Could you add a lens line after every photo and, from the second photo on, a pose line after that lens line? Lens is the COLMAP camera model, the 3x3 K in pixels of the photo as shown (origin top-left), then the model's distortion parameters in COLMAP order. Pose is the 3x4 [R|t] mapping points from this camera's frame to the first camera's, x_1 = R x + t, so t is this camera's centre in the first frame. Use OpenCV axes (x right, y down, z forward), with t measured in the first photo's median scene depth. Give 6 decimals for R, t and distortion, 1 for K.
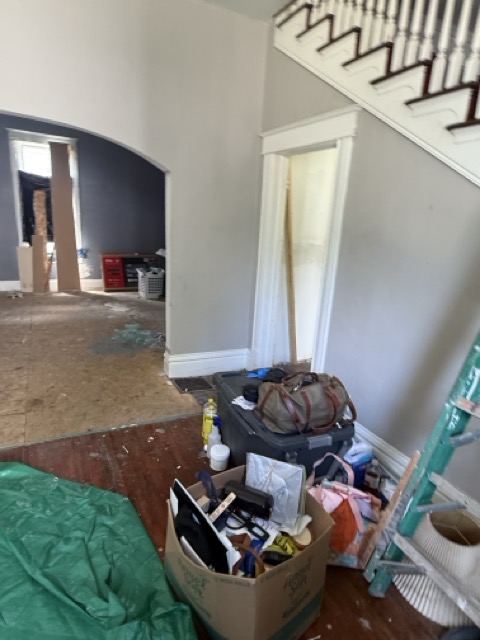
lens RADIAL K [[369.8, 0, 240.0], [0, 369.8, 320.0], [0, 0, 1]] dist [-0.000081, 0.000884]
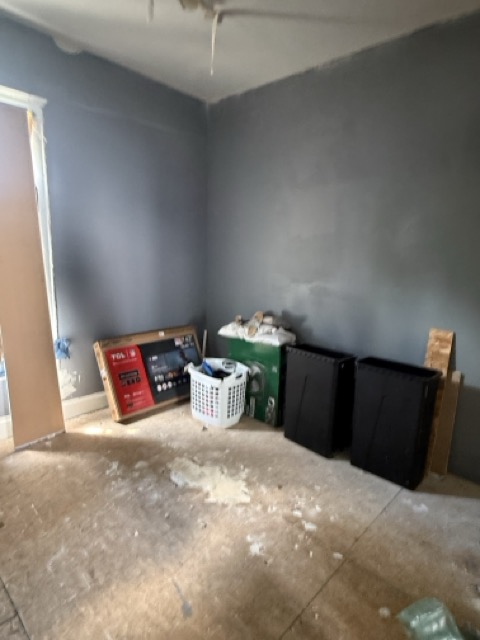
lens RADIAL K [[369.8, 0, 240.0], [0, 369.8, 320.0], [0, 0, 1]] dist [-0.000081, 0.000884]
pose [[0.942382, -0.092892, 0.321382, -0.357357], [0.112893, 0.992627, -0.044126, -0.168839], [-0.314913, 0.077865, 0.945921, 0.488651]]
